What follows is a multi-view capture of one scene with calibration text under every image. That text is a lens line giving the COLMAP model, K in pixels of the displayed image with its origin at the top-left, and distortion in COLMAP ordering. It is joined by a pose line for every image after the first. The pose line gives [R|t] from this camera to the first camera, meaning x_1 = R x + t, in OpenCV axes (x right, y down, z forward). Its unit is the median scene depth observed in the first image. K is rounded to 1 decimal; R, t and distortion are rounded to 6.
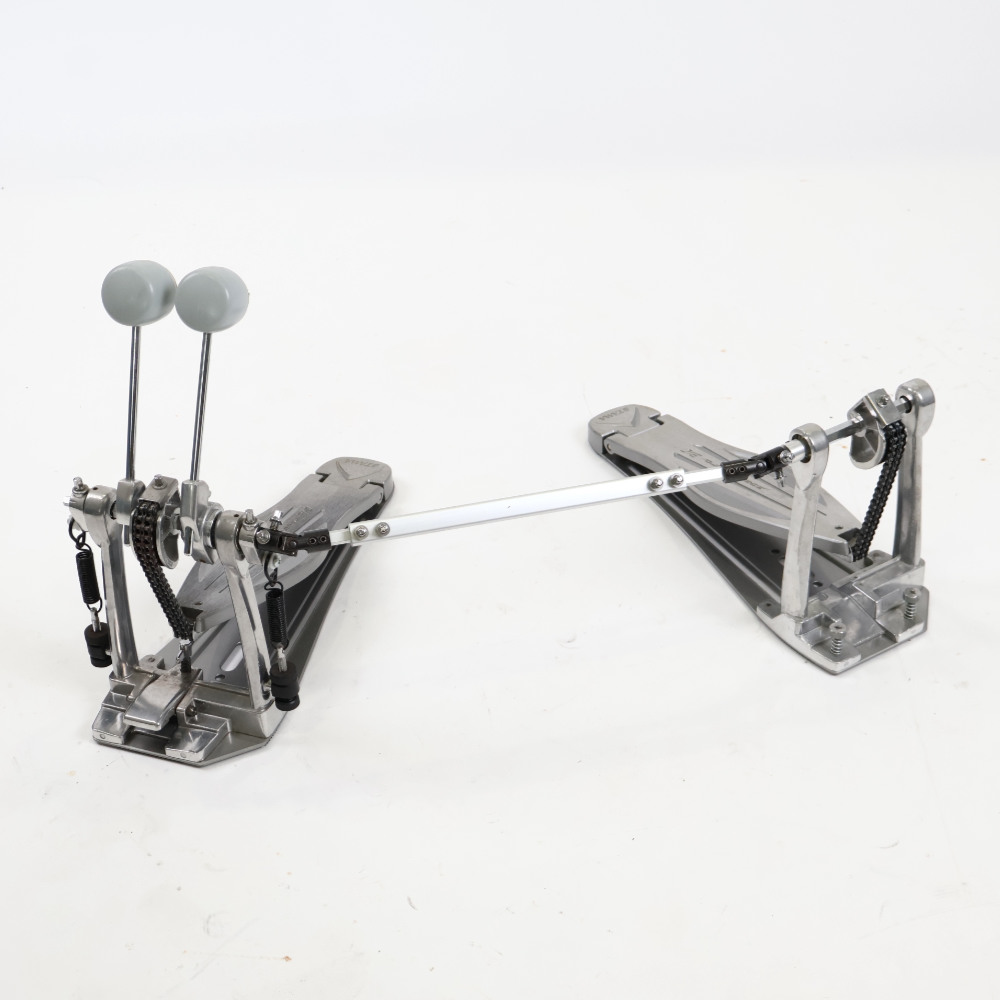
lens RADIAL K [[1727.5, 0, 500.0], [0, 1727.5, 500.0], [0, 0, 1]] dist [-0.053508, -0.010834]
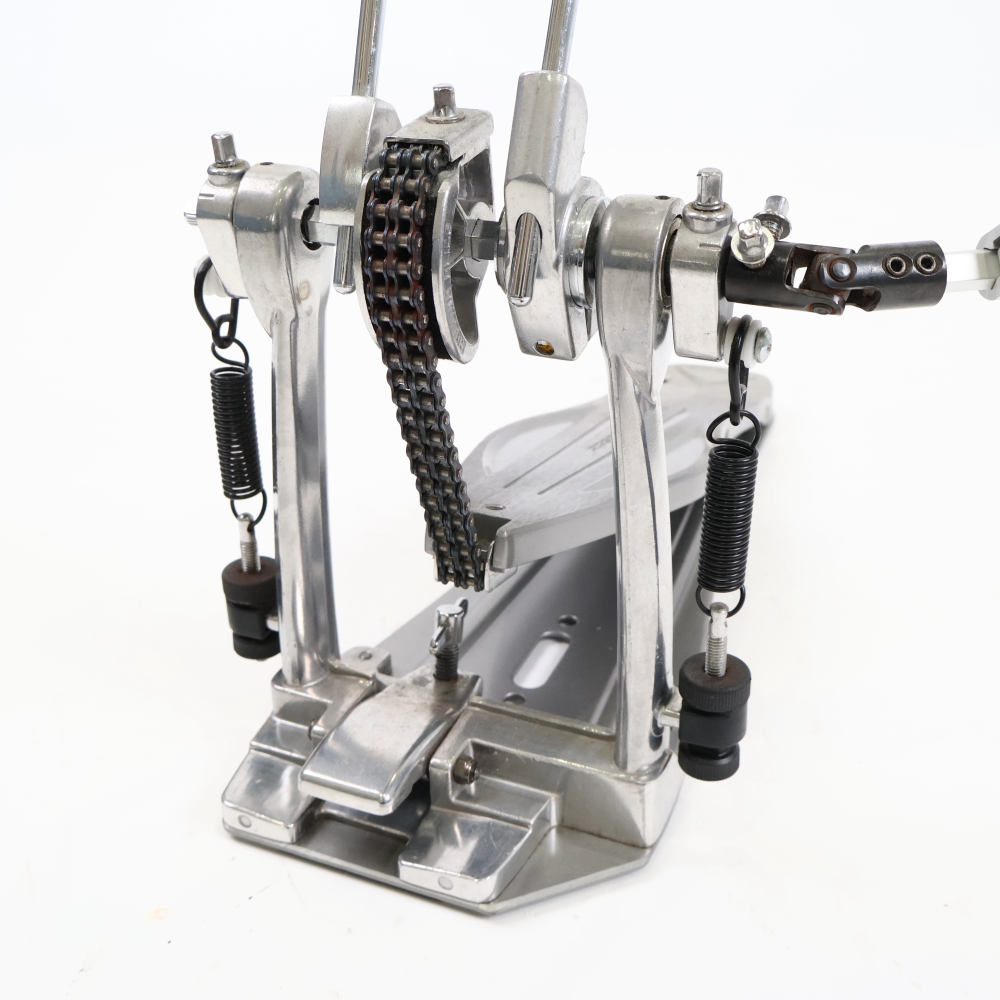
lens RADIAL K [[1275.2, 0, 500.0], [0, 1275.2, 500.0], [0, 0, 1]] dist [0.016044, 0.020547]
pose [[0.997109, 0.040817, -0.064095, -0.153600], [-0.047343, 0.993465, -0.103853, 0.089802], [0.059437, 0.106587, 0.992525, 0.691805]]
